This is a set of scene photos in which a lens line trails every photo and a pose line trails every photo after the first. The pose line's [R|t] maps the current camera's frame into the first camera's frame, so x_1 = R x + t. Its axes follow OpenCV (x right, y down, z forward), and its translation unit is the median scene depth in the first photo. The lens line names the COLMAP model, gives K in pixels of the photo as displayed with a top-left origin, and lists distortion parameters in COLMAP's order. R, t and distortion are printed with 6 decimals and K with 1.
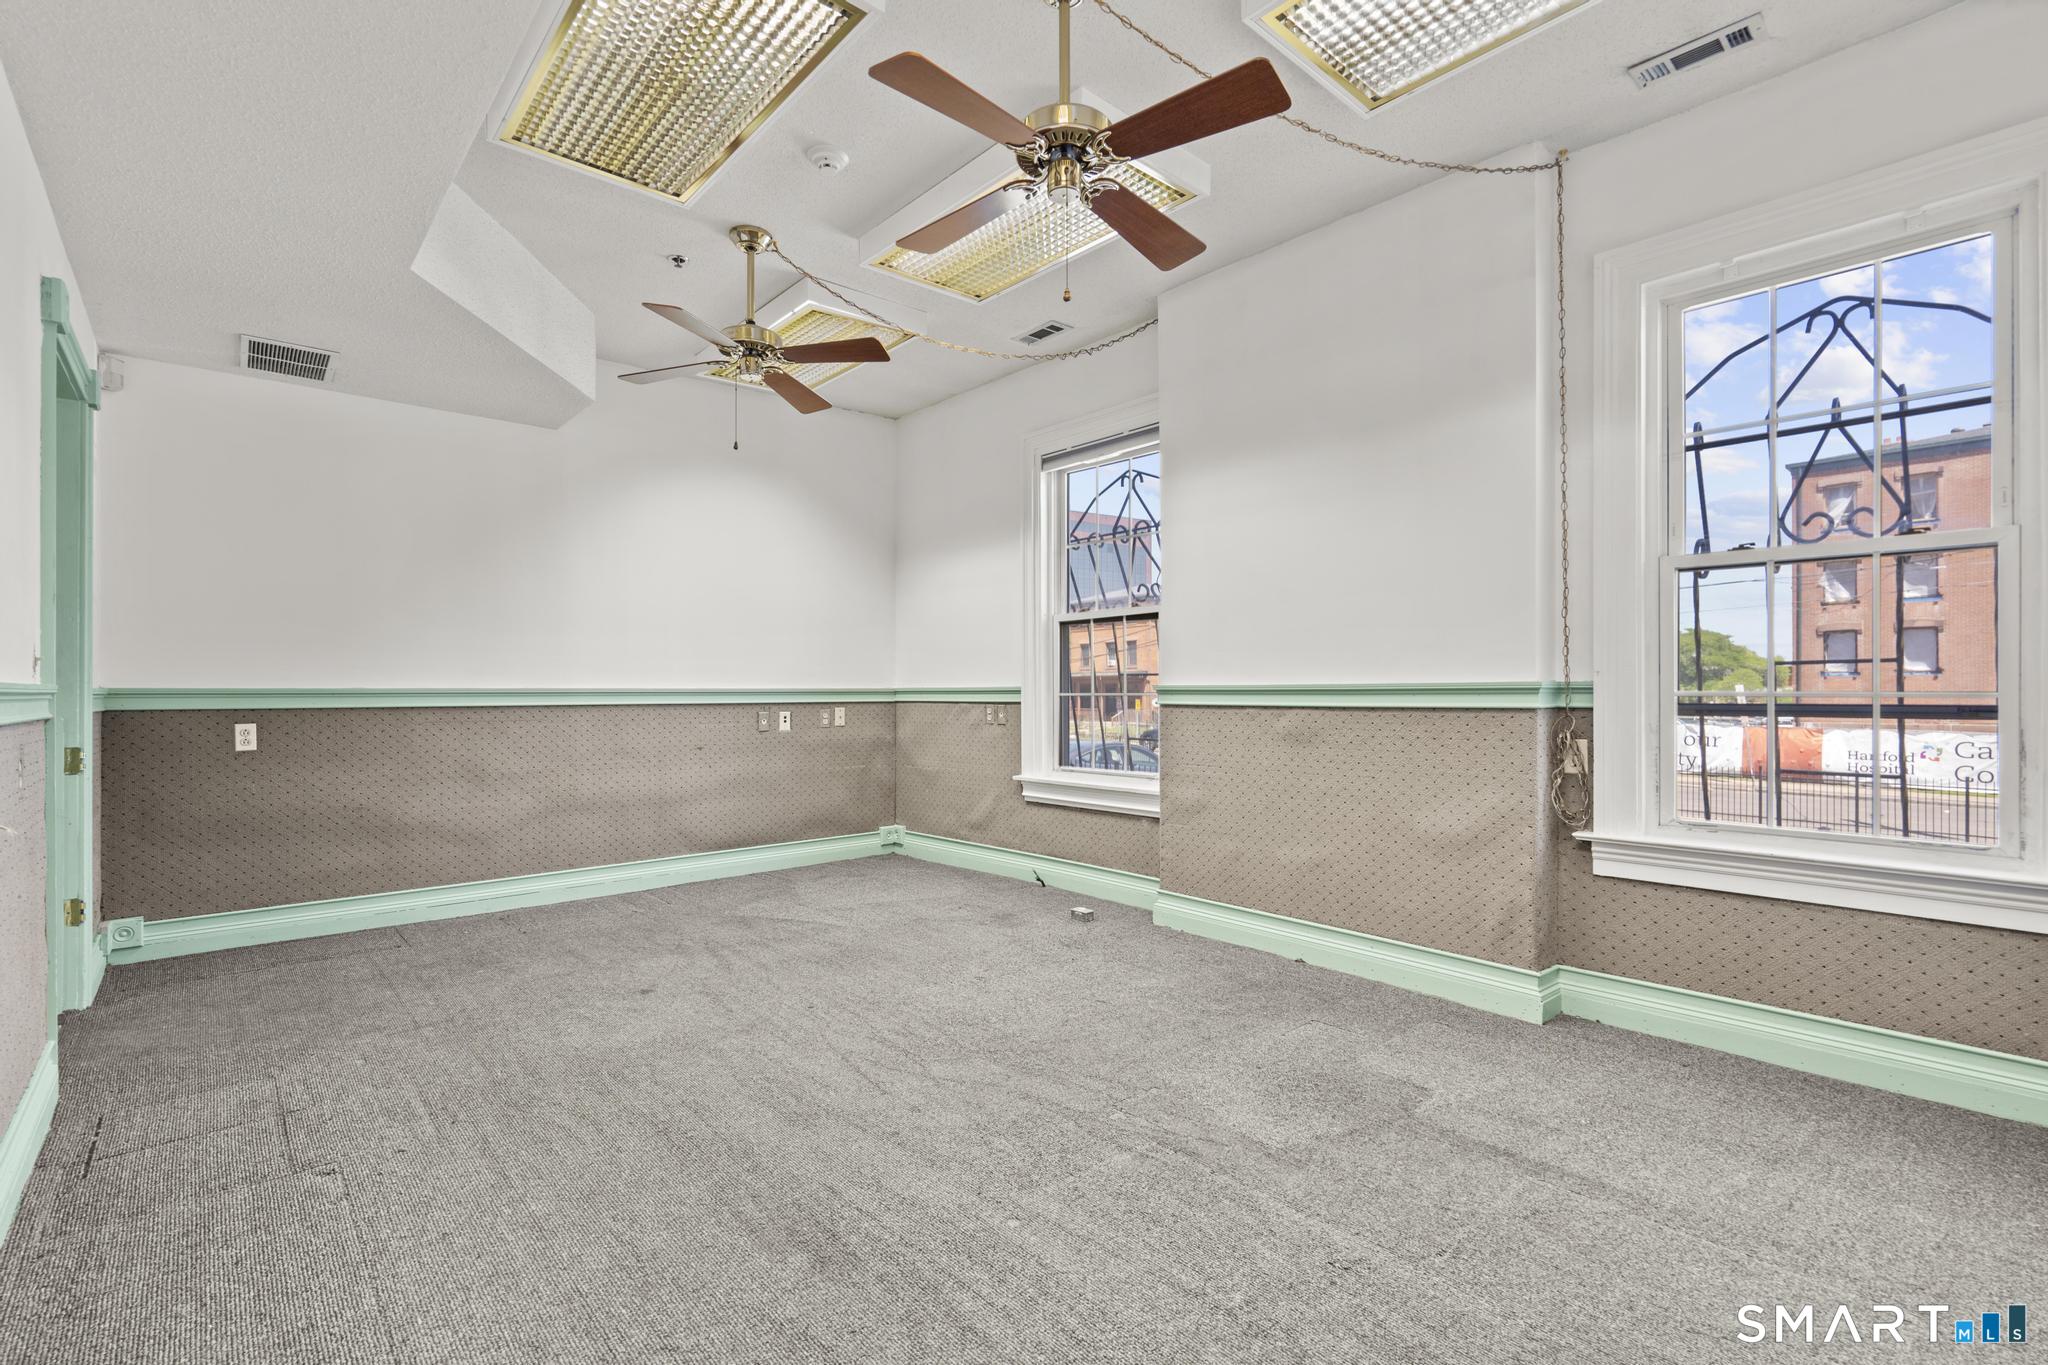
lens RADIAL K [[919.9, 0, 1017.5], [0, 919.9, 687.1], [0, 0, 1]] dist [-0.010309, 0.006217]
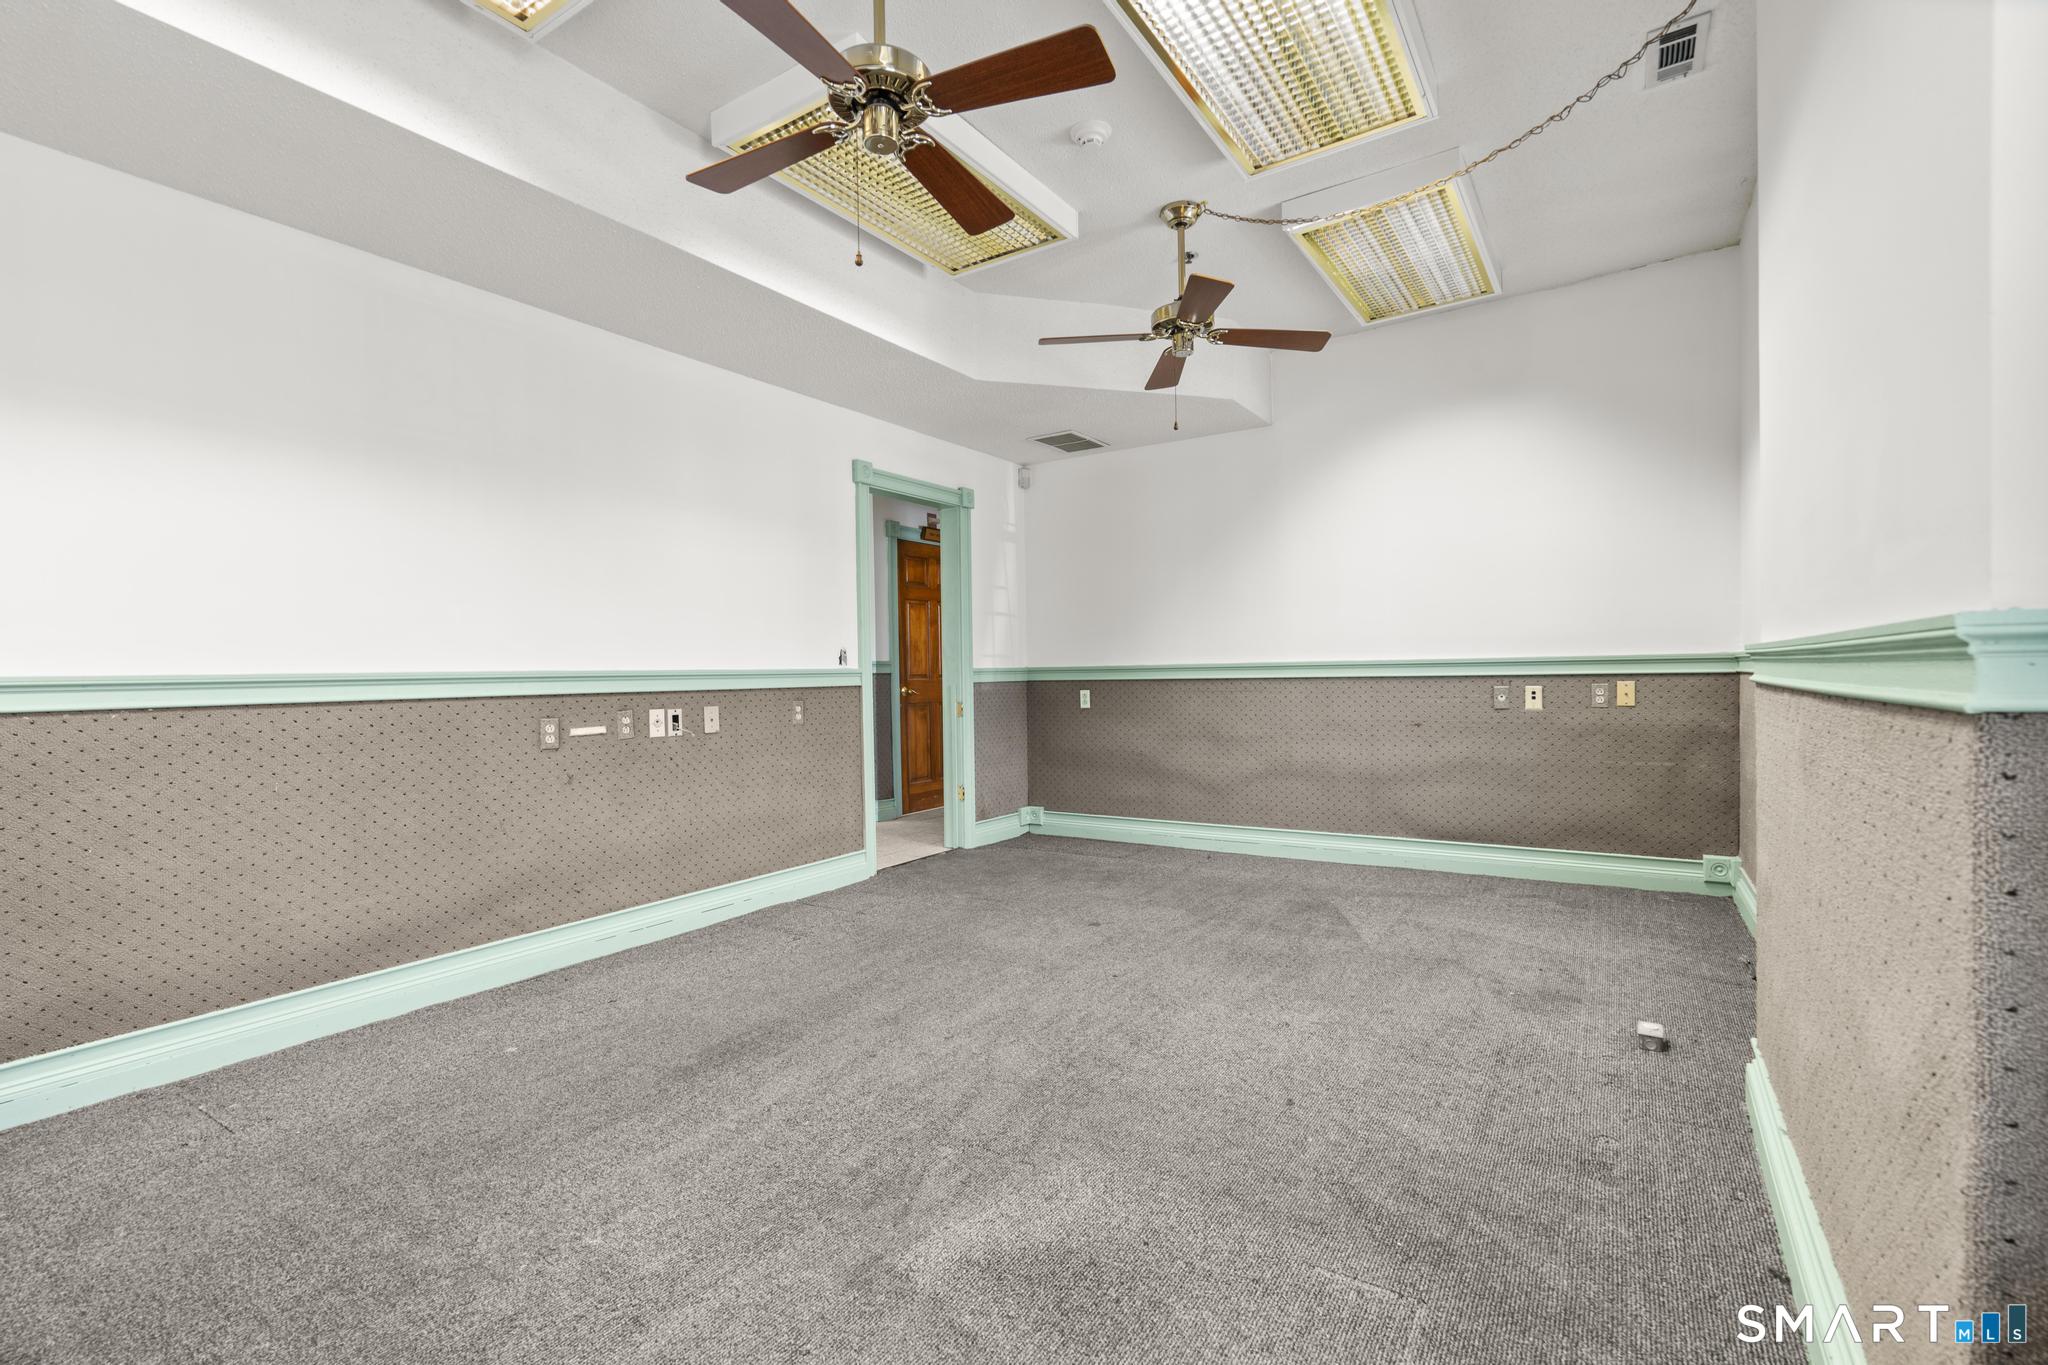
lens RADIAL K [[919.9, 0, 1017.5], [0, 919.9, 687.1], [0, 0, 1]] dist [-0.010309, 0.006217]
pose [[0.260775, 0.013416, -0.965306, 0.563408], [0.021525, 0.999574, 0.019707, 0.003223], [0.965160, -0.025918, 0.260375, 0.490869]]
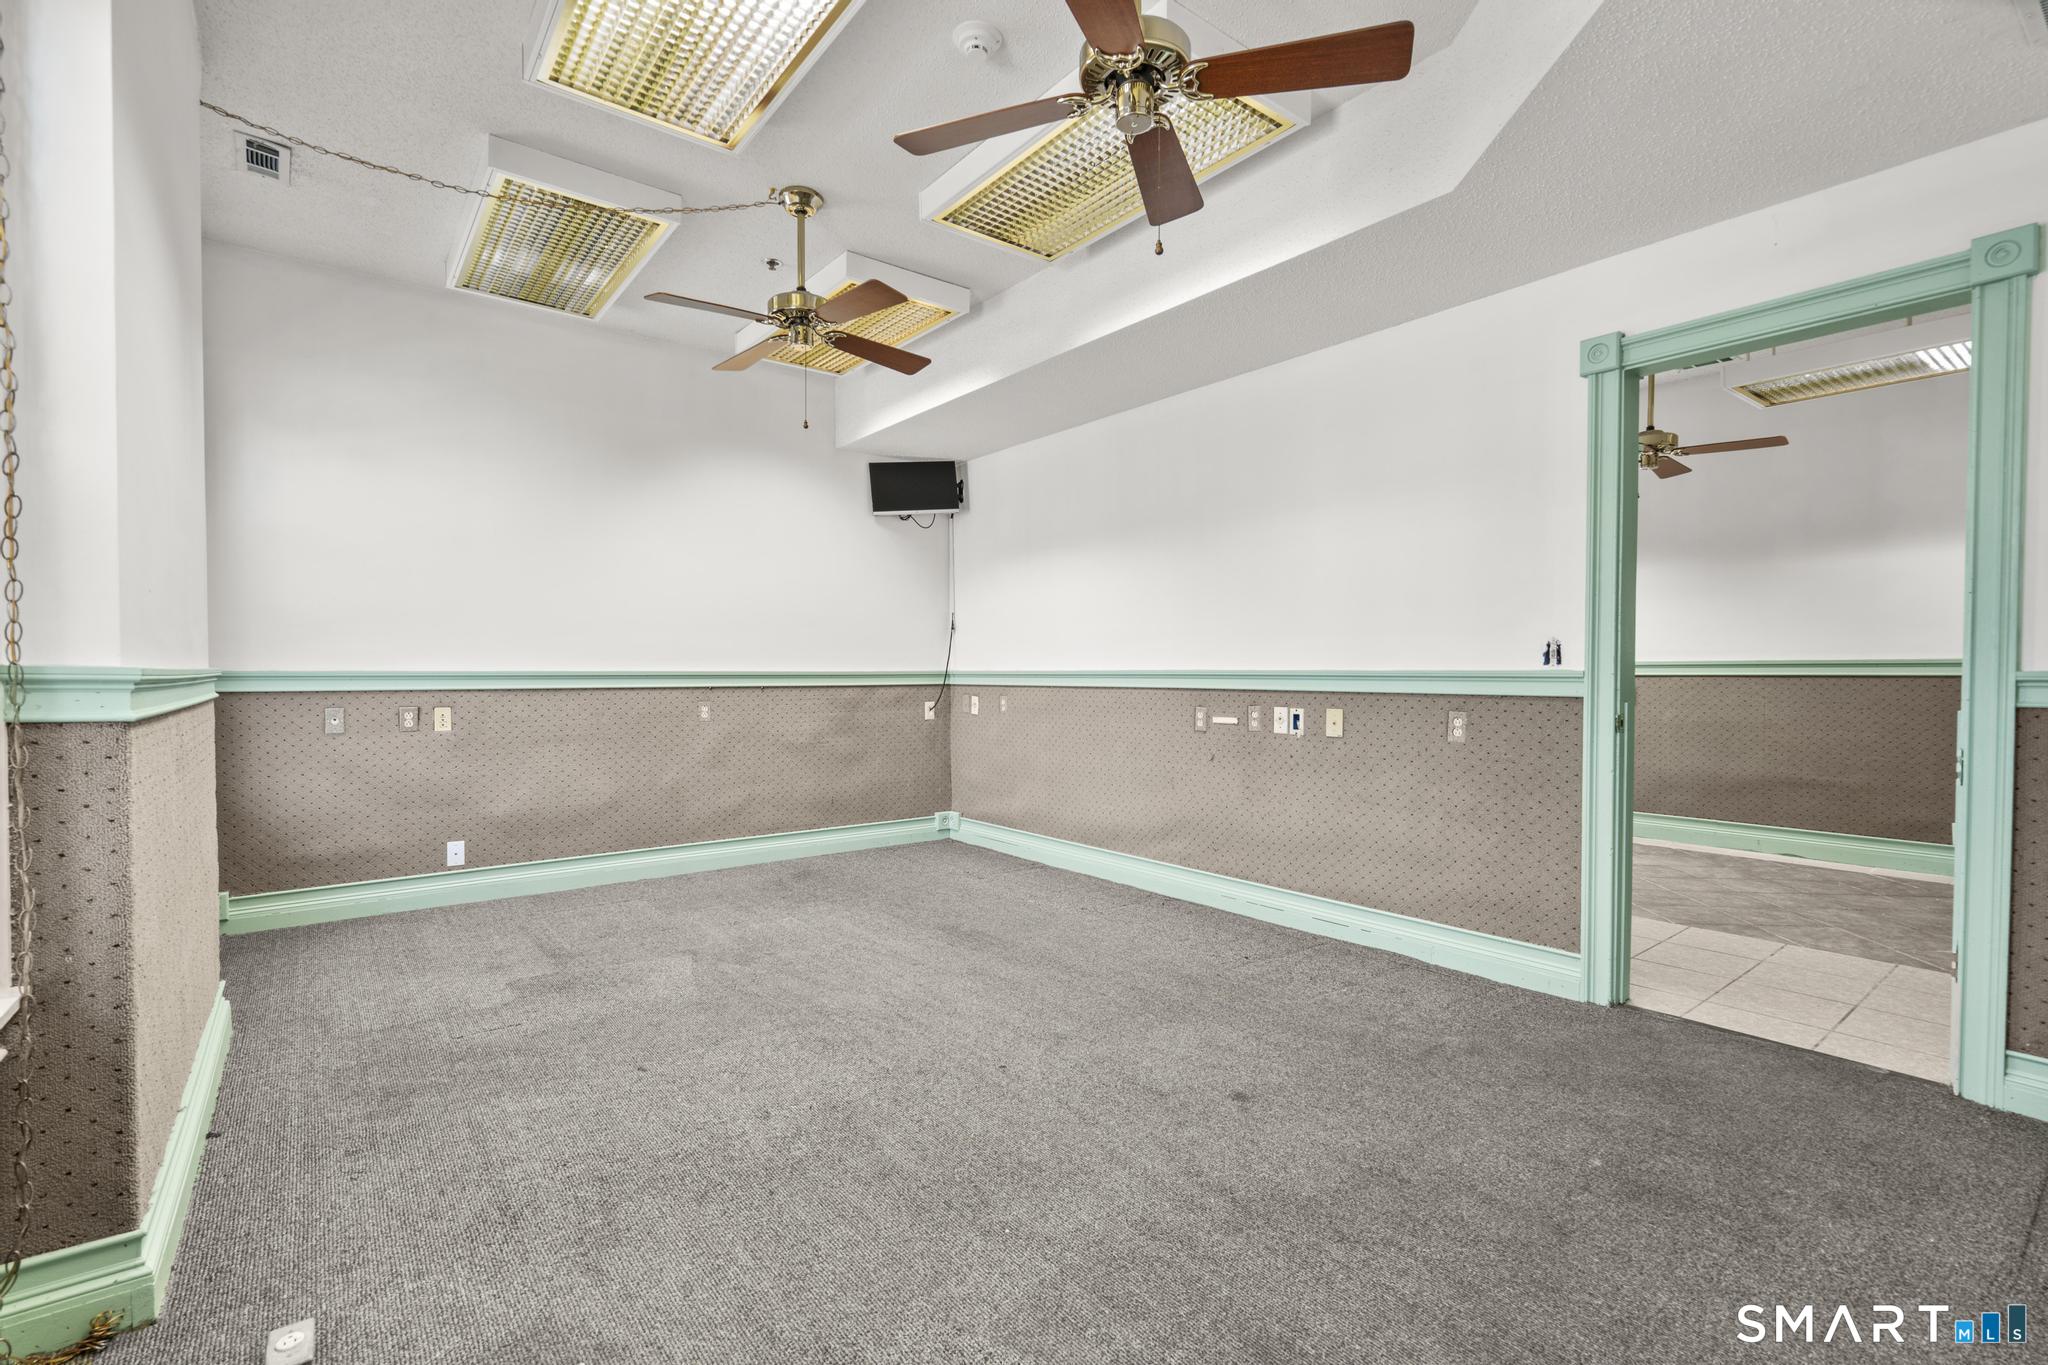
lens RADIAL K [[919.9, 0, 1017.5], [0, 919.9, 687.1], [0, 0, 1]] dist [-0.010309, 0.006217]
pose [[-0.997517, 0.000752, 0.070416, -0.228385], [0.001655, 0.999917, 0.012772, 0.001598], [-0.070400, 0.012857, -0.997436, 1.392627]]
